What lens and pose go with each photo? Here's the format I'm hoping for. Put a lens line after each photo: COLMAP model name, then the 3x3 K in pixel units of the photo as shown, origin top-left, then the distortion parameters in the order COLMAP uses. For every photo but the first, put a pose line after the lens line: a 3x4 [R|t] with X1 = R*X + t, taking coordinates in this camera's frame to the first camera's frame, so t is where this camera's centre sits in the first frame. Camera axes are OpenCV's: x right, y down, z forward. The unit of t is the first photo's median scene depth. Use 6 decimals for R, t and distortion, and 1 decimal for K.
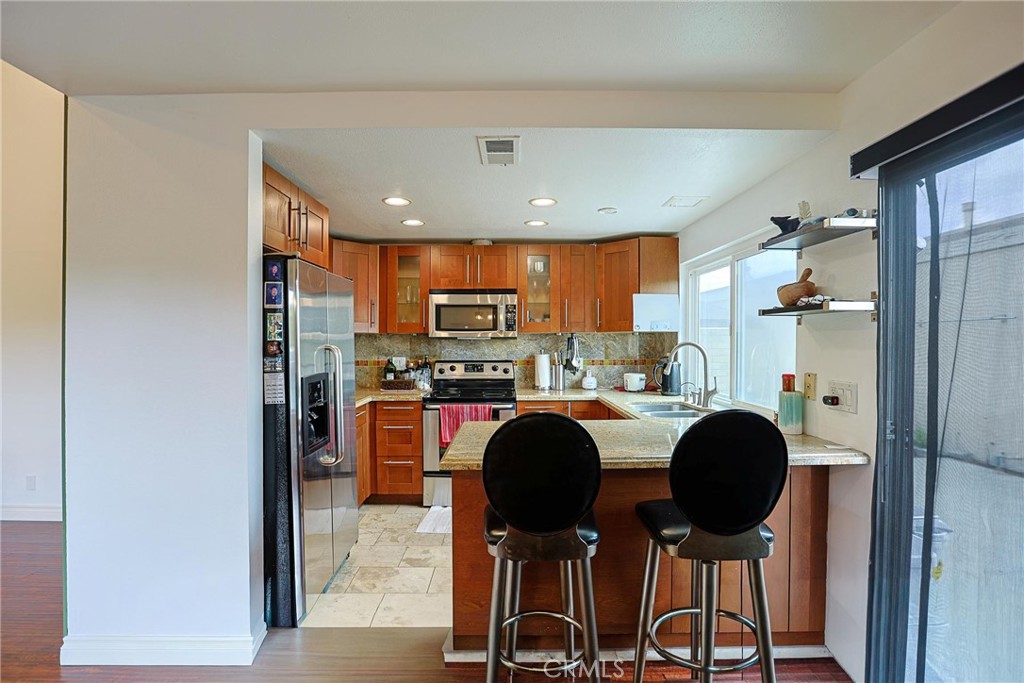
lens RADIAL K [[494.7, 0, 507.2], [0, 494.7, 343.4], [0, 0, 1]] dist [-0.062241, 0.022801]
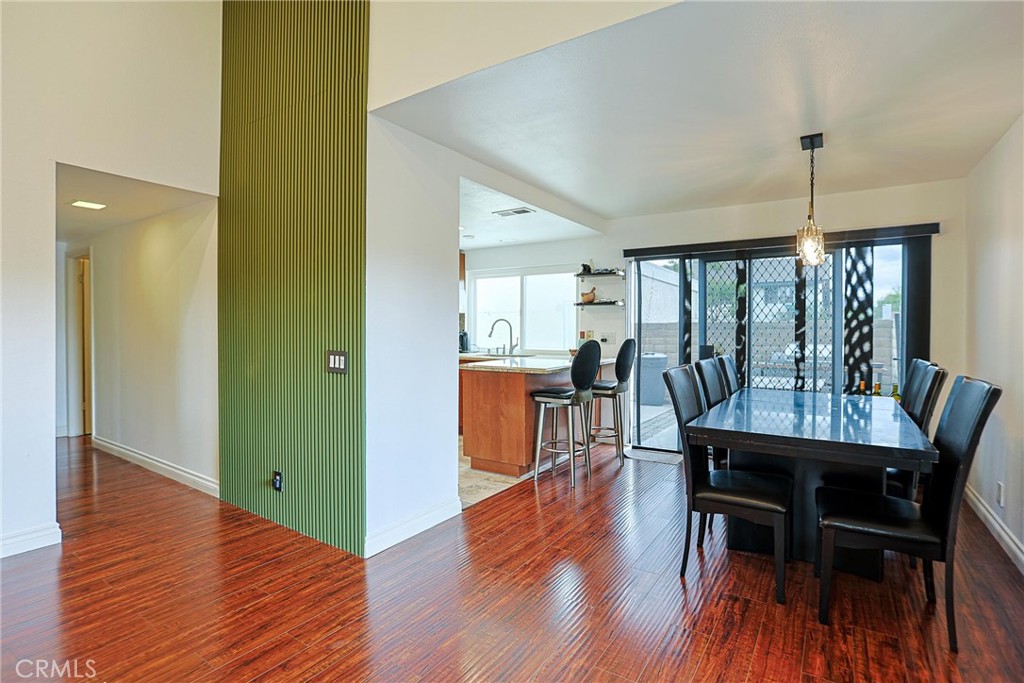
lens RADIAL K [[499.5, 0, 512.0], [0, 499.5, 341.5], [0, 0, 1]] dist [-0.070710, 0.034638]
pose [[0.553194, -0.020069, 0.832811, -0.887409], [0.004095, 0.999763, 0.021371, 0.032833], [-0.833042, -0.008412, 0.553145, -0.024227]]
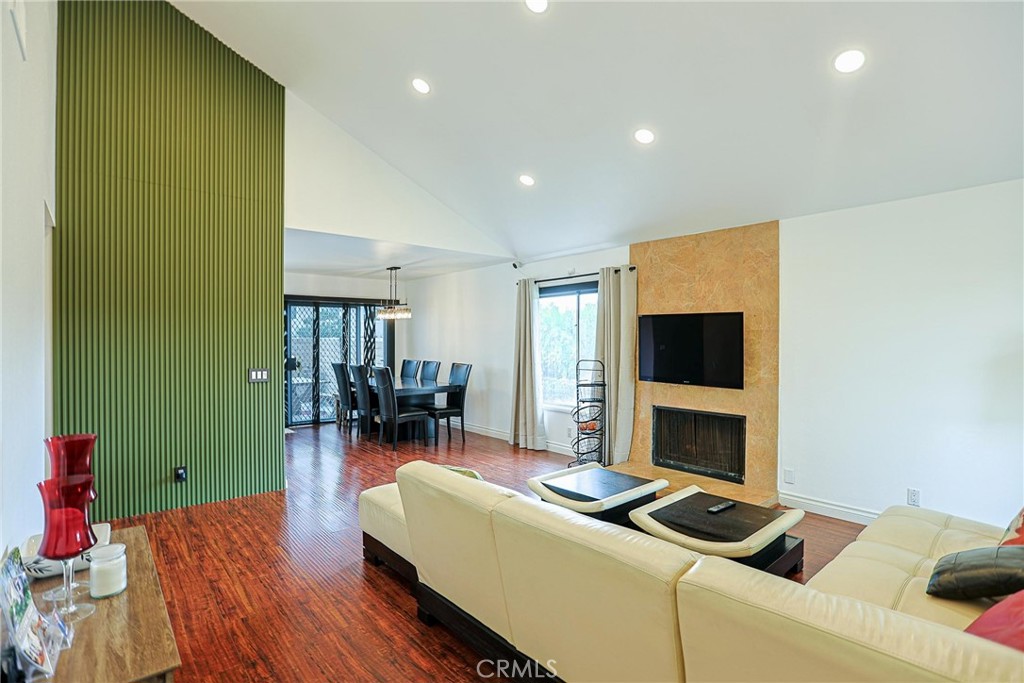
lens RADIAL K [[497.6, 0, 517.8], [0, 497.6, 338.7], [0, 0, 1]] dist [-0.060051, 0.023449]
pose [[-0.652028, 0.001195, 0.758194, -1.631031], [0.007514, 0.999960, 0.004886, -0.006395], [-0.758157, 0.008883, -0.652011, 0.807888]]
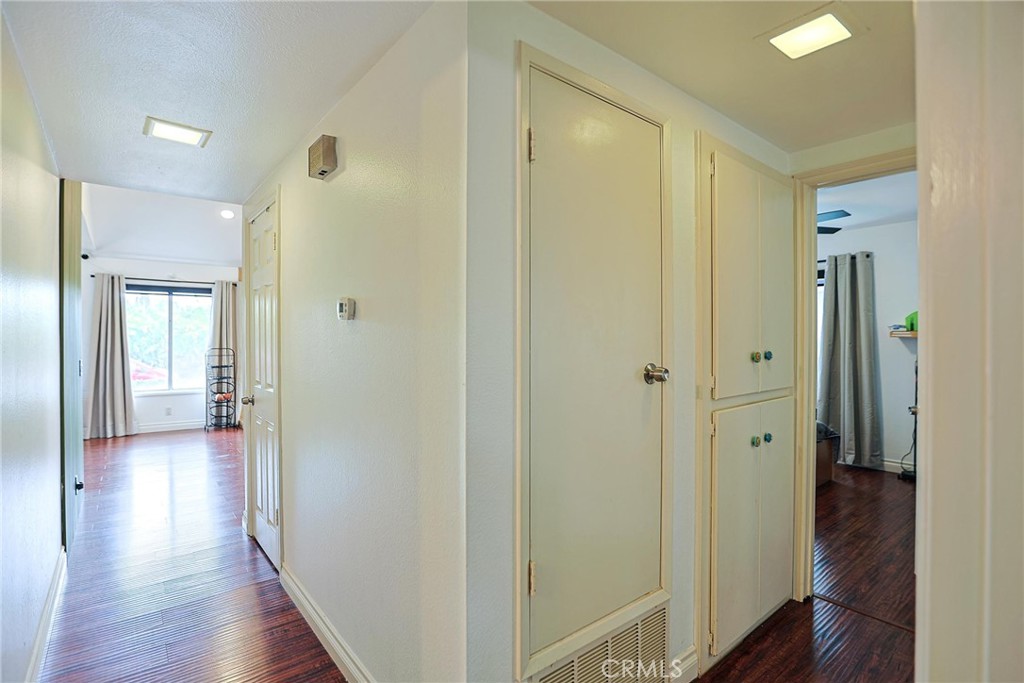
lens RADIAL K [[494.7, 0, 507.2], [0, 494.7, 343.4], [0, 0, 1]] dist [-0.062241, 0.022801]
pose [[-0.785386, 0.000718, -0.619006, -0.529799], [-0.004307, 0.999969, 0.006626, 0.024919], [0.618991, 0.007870, -0.785359, 1.760590]]
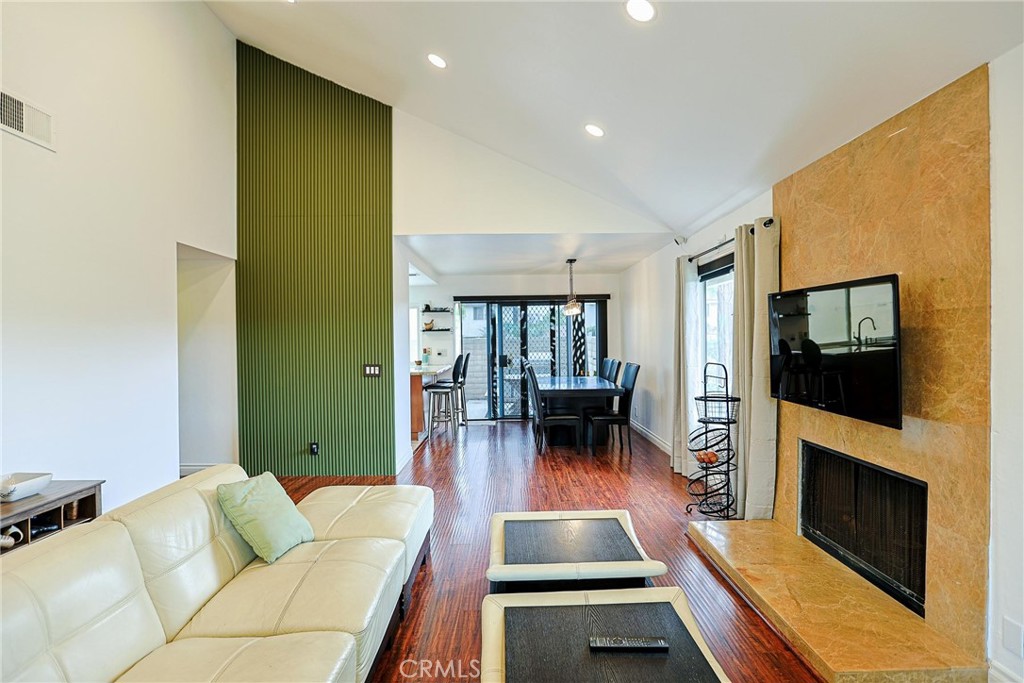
lens RADIAL K [[494.7, 0, 515.9], [0, 494.7, 342.5], [0, 0, 1]] dist [-0.058128, 0.023385]
pose [[-0.004583, -0.006716, 0.999967, -1.659164], [0.021428, 0.999747, 0.006813, 0.005381], [-0.999760, 0.021459, -0.004438, 0.197189]]
